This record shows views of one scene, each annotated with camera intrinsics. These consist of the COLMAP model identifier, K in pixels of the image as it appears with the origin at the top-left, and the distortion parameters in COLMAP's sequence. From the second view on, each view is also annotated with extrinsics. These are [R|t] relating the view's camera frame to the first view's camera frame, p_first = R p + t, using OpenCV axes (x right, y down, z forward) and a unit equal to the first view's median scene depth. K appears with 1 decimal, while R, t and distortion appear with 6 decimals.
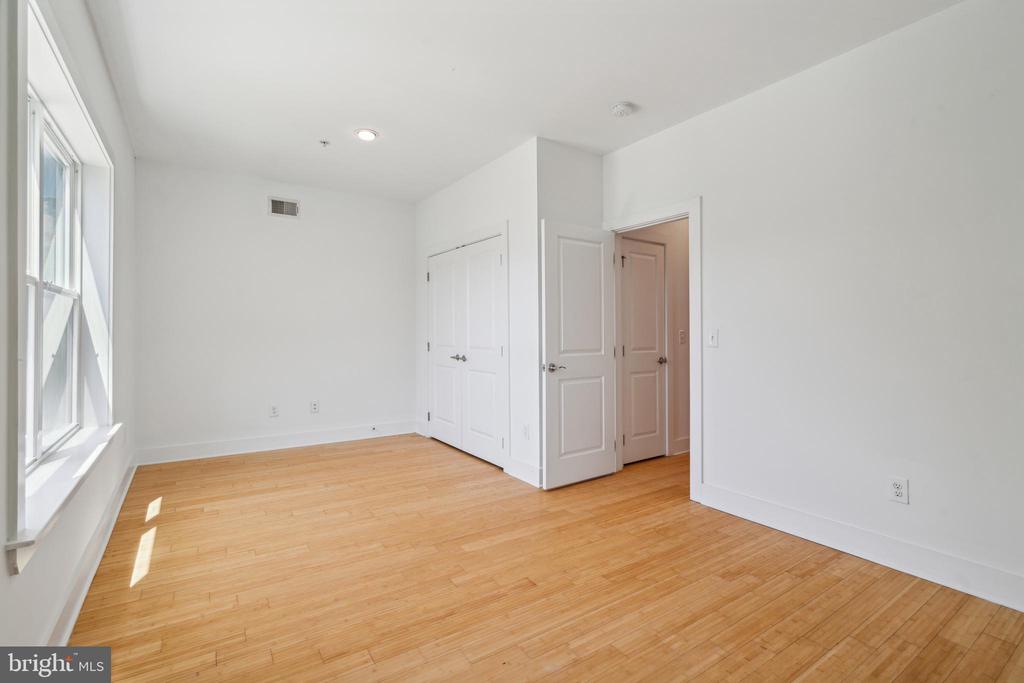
lens RADIAL K [[470.8, 0, 517.9], [0, 470.8, 326.7], [0, 0, 1]] dist [-0.003173, 0.000605]
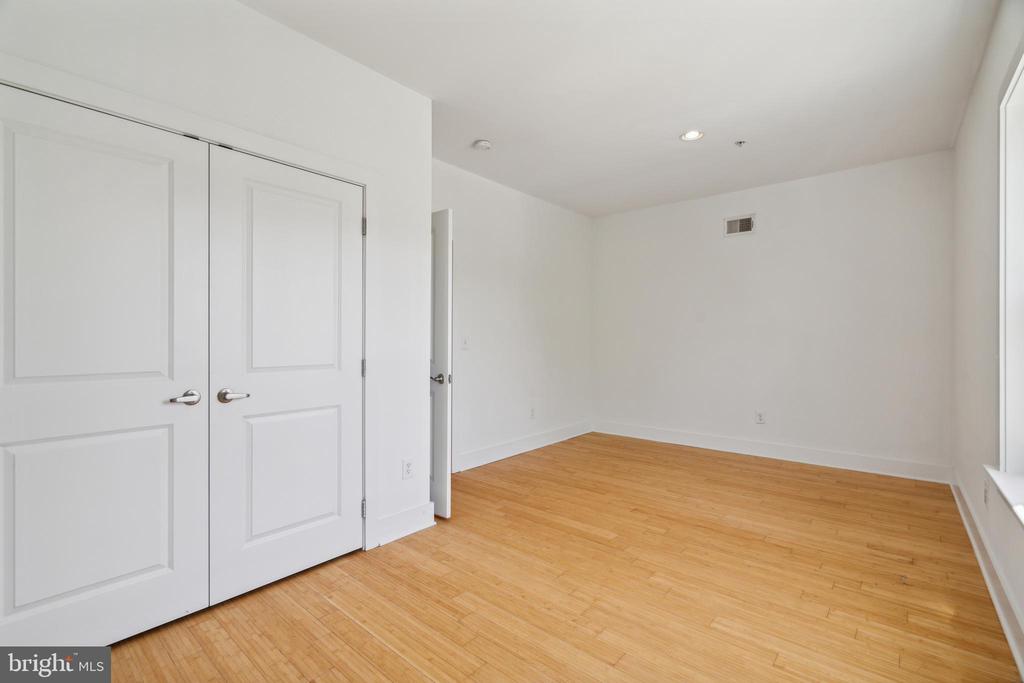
lens RADIAL K [[470.8, 0, 512.5], [0, 470.8, 342.9], [0, 0, 1]] dist [-0.003173, 0.000605]
pose [[-0.277944, -0.007290, 0.960570, -0.775407], [-0.013100, 0.999907, 0.003798, 0.021256], [-0.960508, -0.011528, -0.278013, 1.099495]]
